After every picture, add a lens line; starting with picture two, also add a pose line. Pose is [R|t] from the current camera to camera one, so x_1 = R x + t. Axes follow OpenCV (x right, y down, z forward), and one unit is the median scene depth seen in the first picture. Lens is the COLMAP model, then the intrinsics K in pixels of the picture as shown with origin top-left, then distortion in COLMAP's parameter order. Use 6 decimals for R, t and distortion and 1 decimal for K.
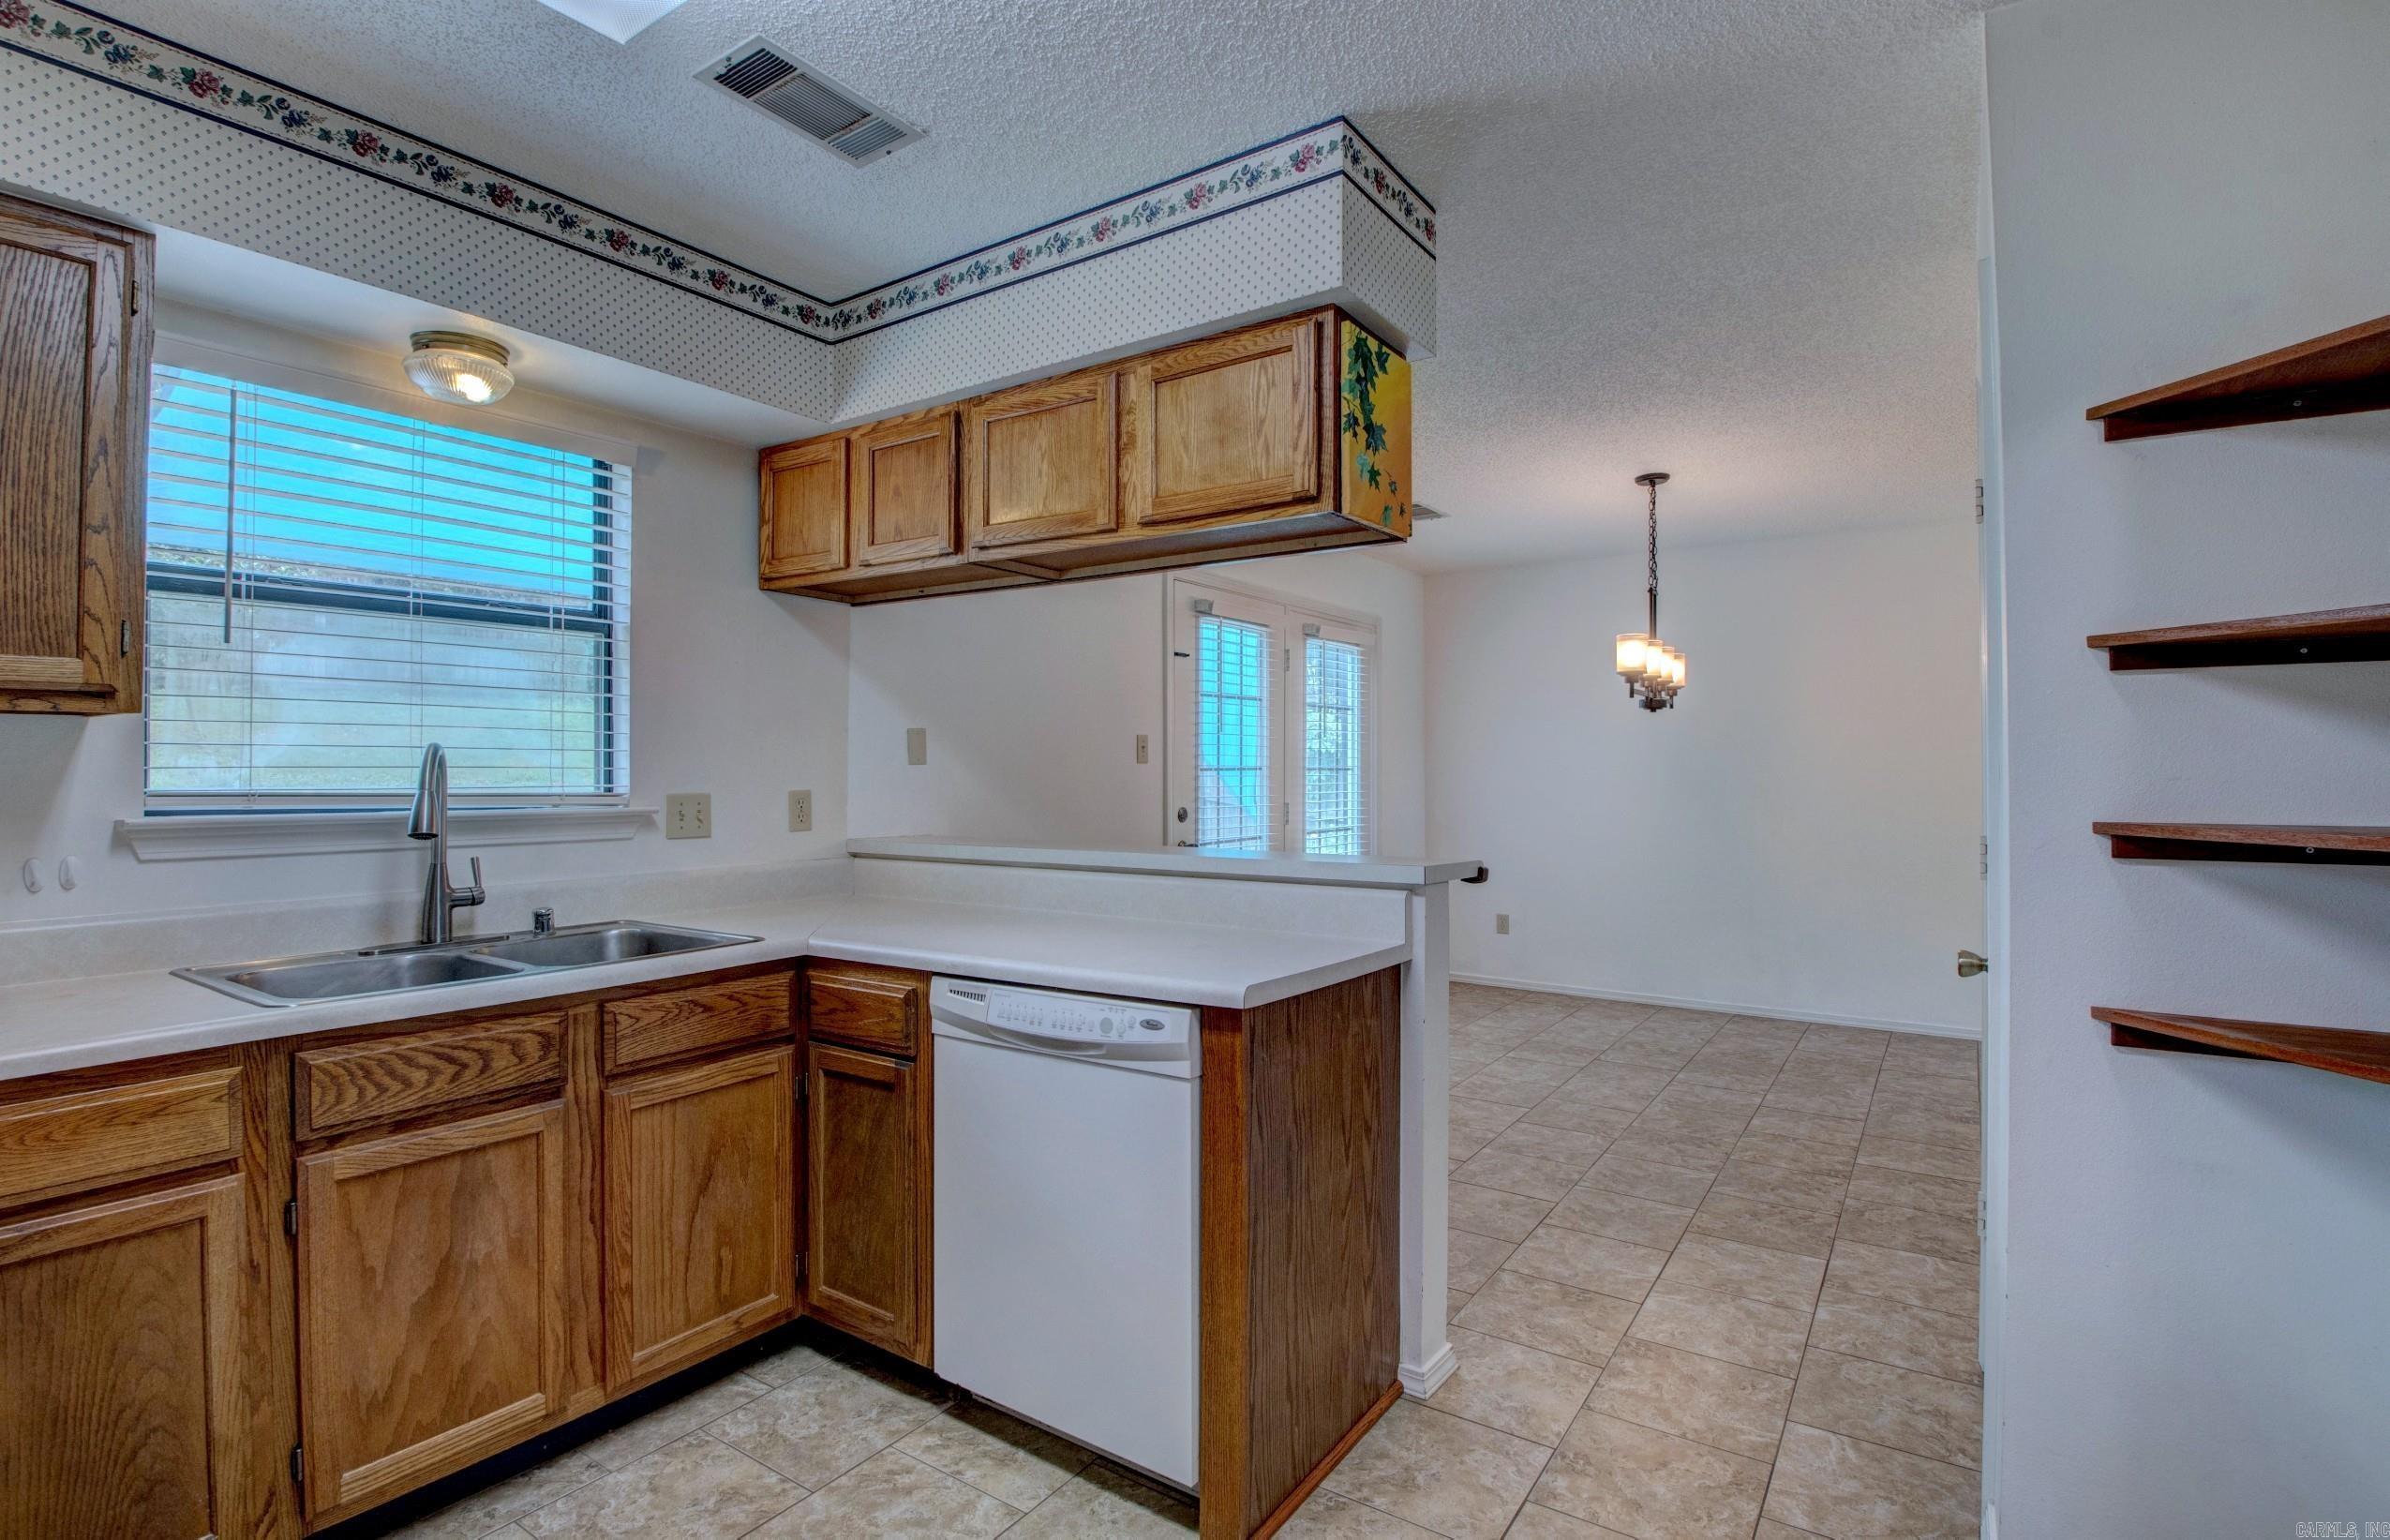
lens RADIAL K [[1105.7, 0, 1178.8], [0, 1105.7, 756.8], [0, 0, 1]] dist [-0.011244, -0.008945]
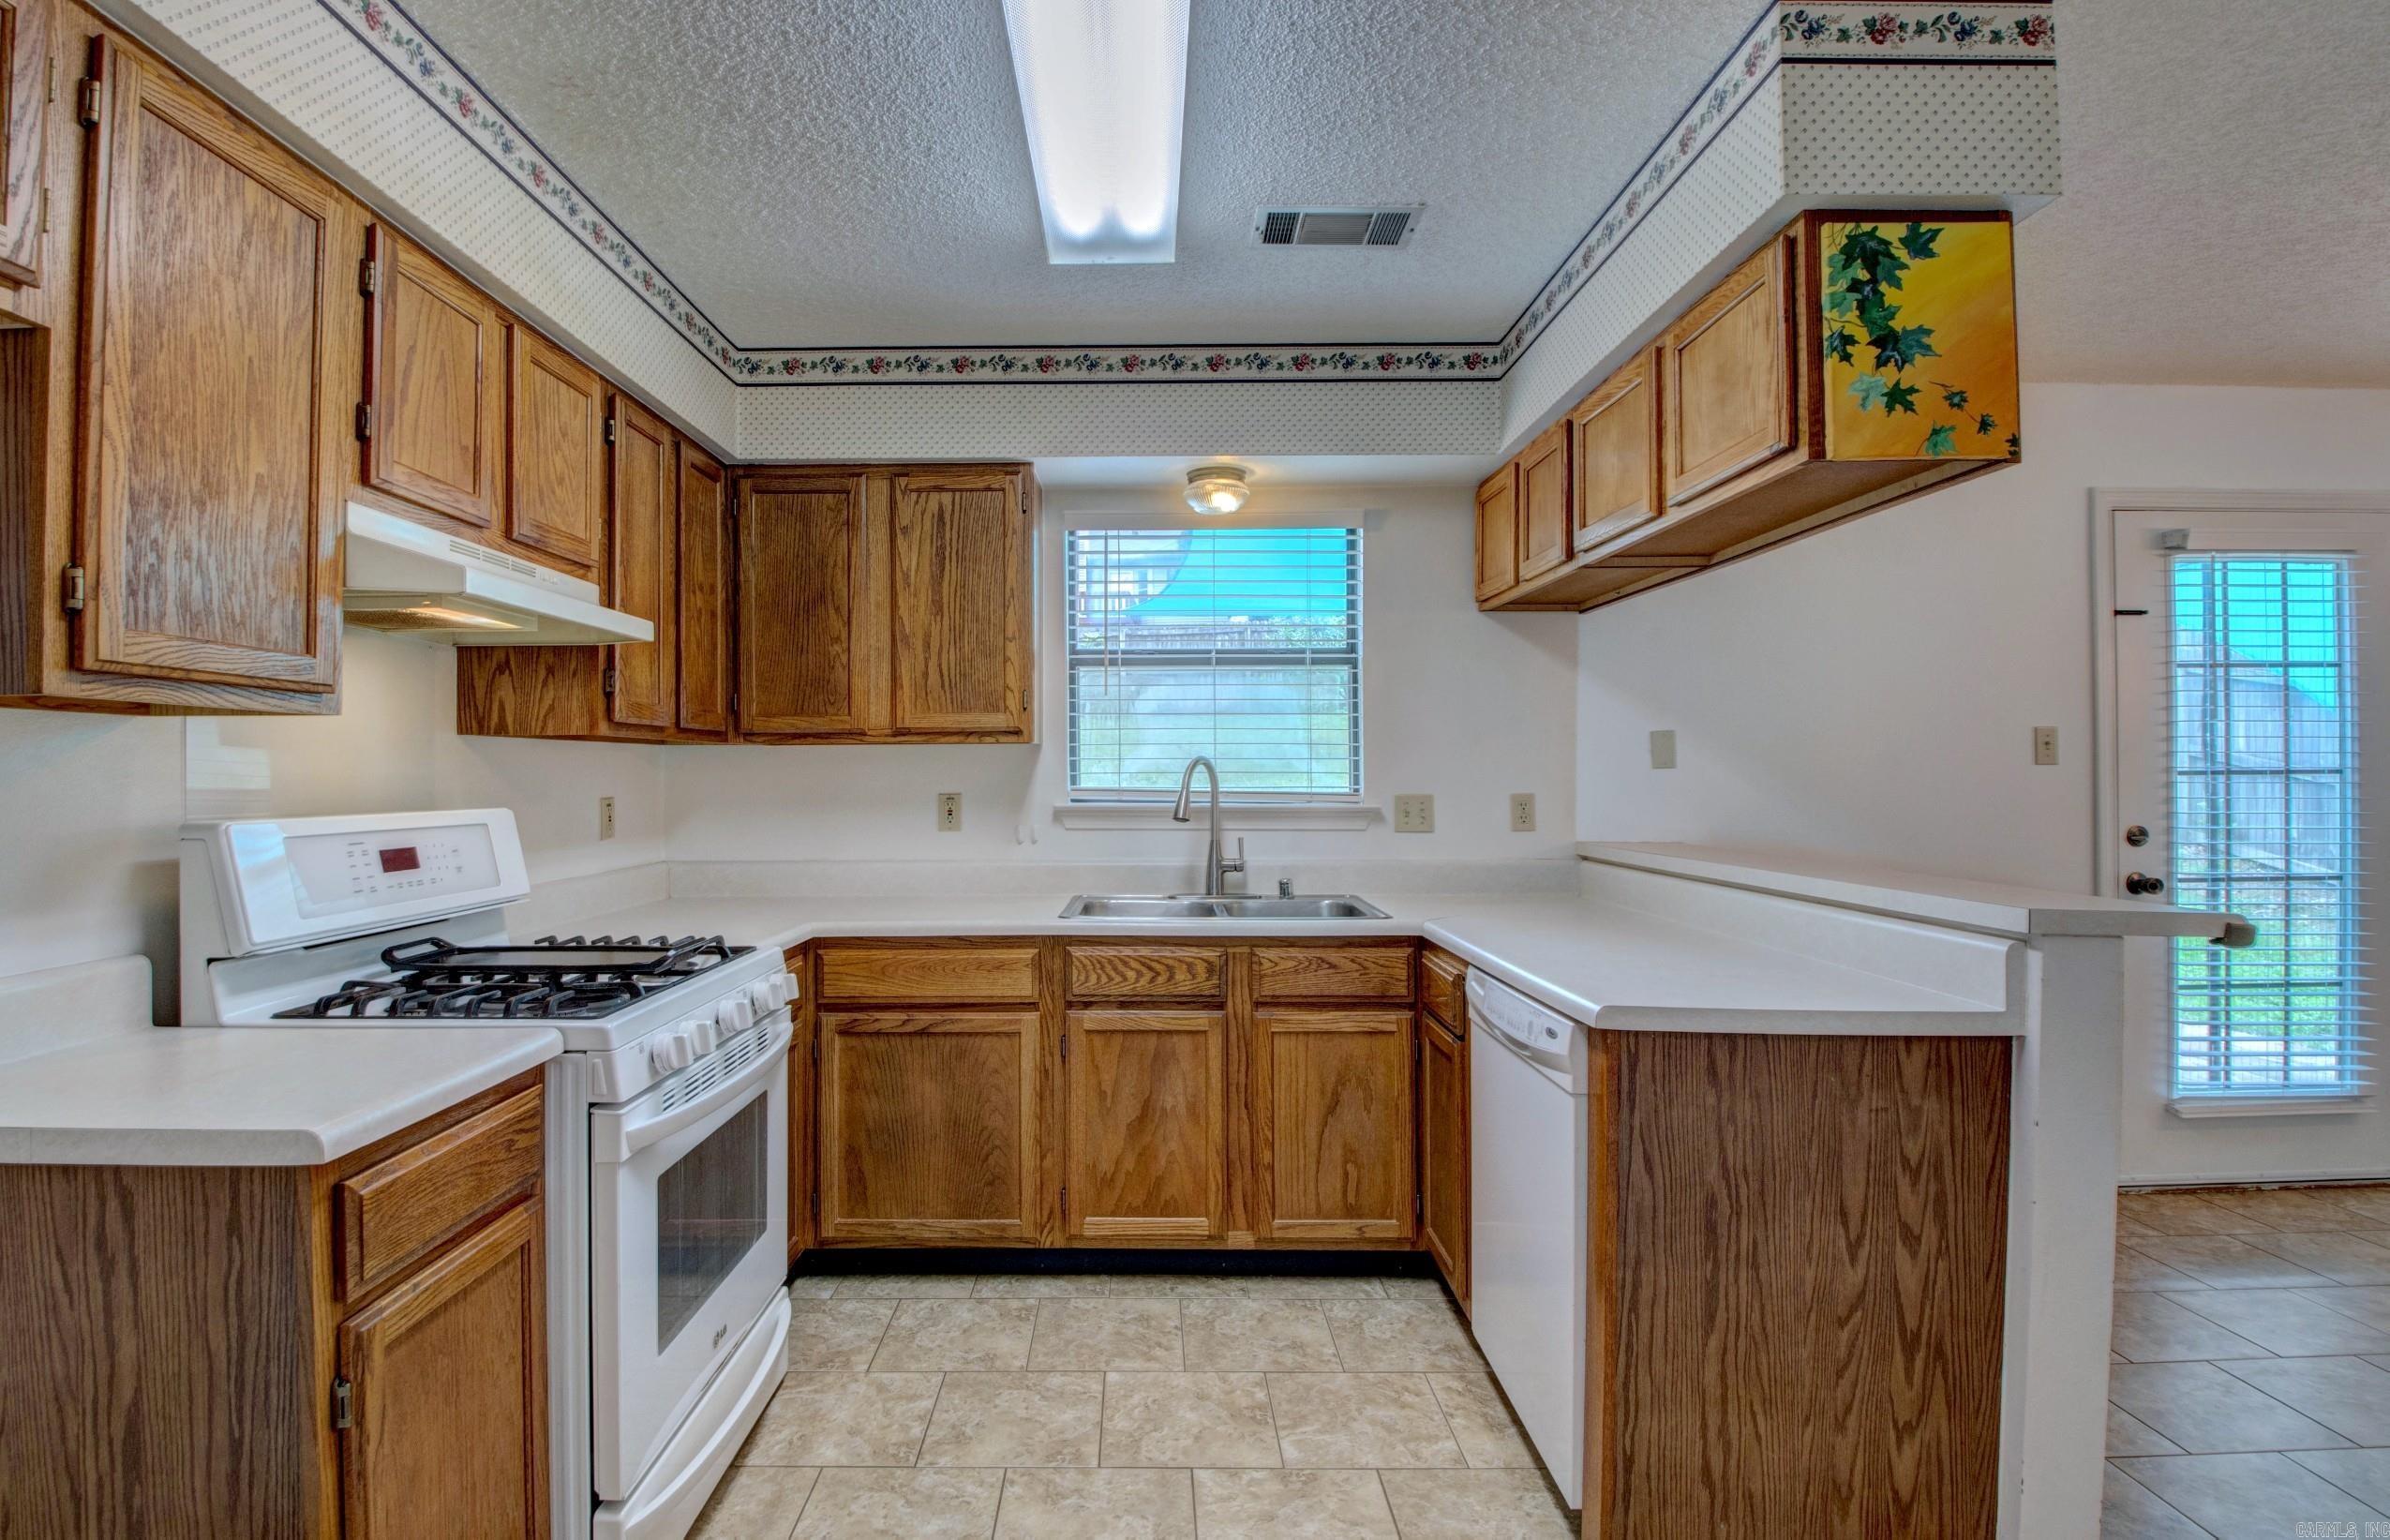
lens RADIAL K [[1118.2, 0, 1121.7], [0, 1118.2, 762.1], [0, 0, 1]] dist [-0.014589, -0.010551]
pose [[0.554971, -0.008384, -0.831827, 0.486944], [0.009822, 0.999946, -0.003525, 0.000243], [0.831812, -0.006214, 0.555023, 0.103783]]
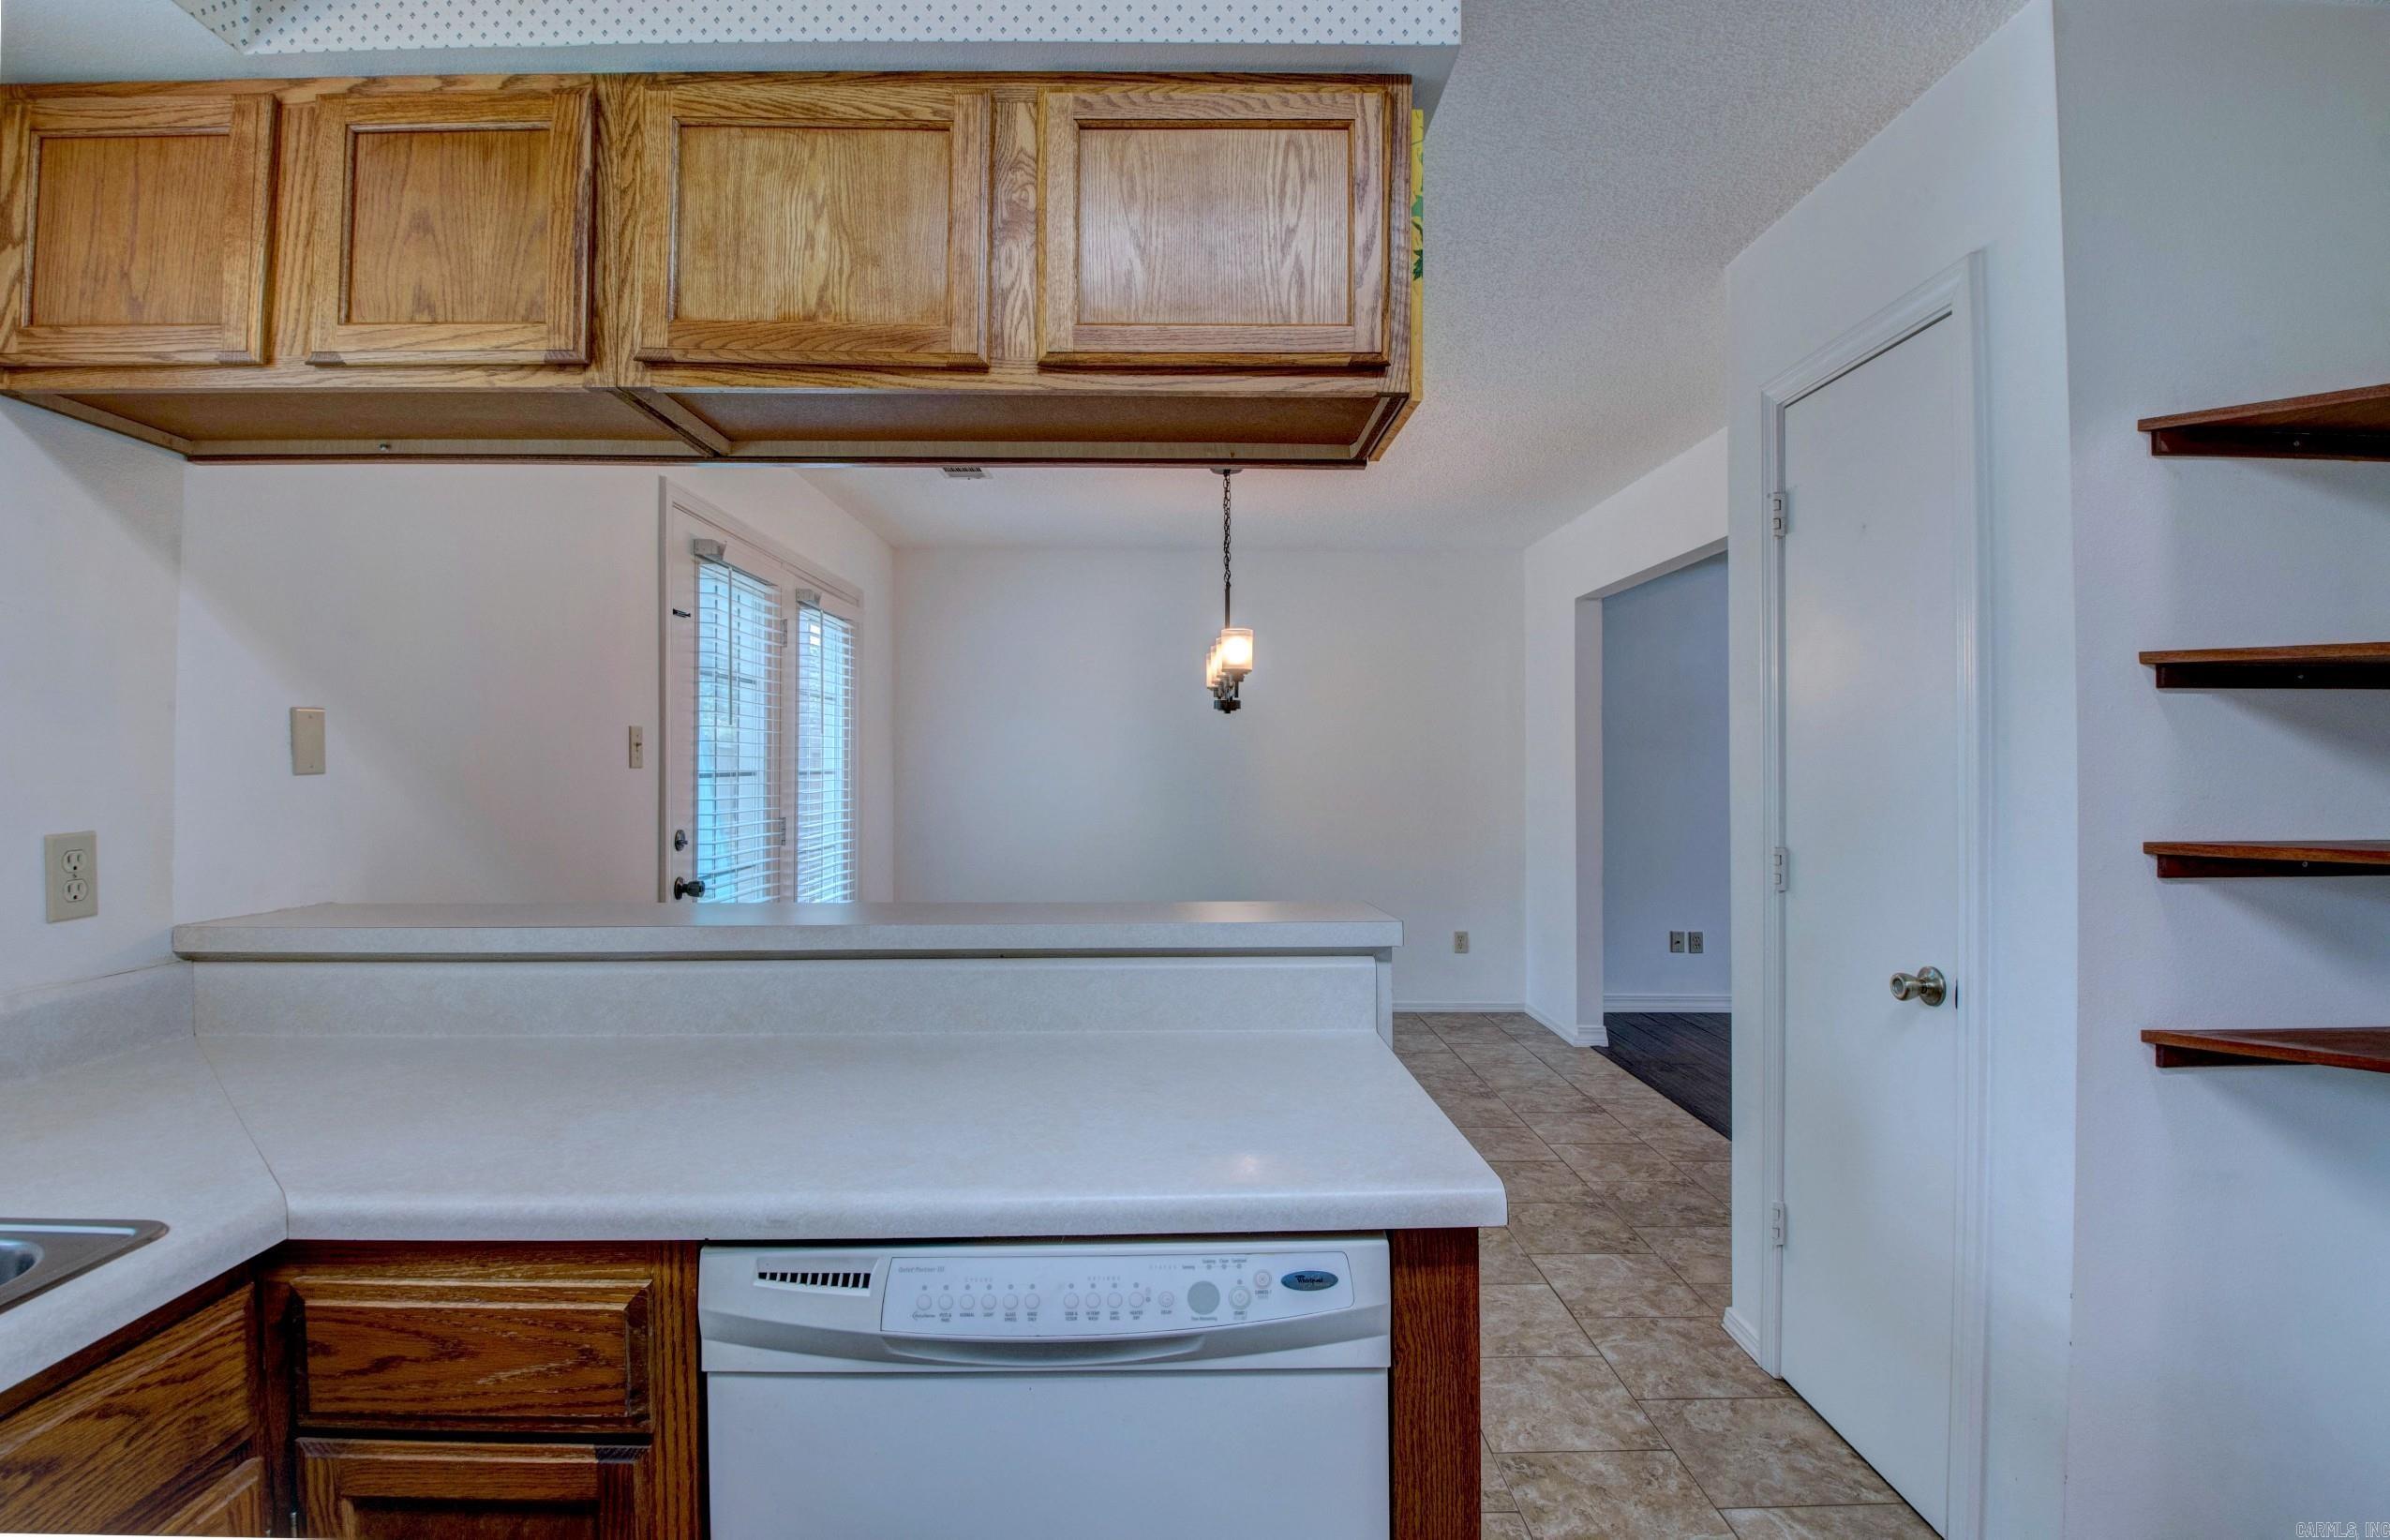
lens RADIAL K [[1118.2, 0, 1157.5], [0, 1118.2, 758.9], [0, 0, 1]] dist [-0.014589, -0.010551]
pose [[0.820288, 0.004376, 0.571934, -0.322548], [-0.007423, 0.999968, 0.002996, -0.008031], [-0.571903, -0.006703, 0.820294, 0.497003]]
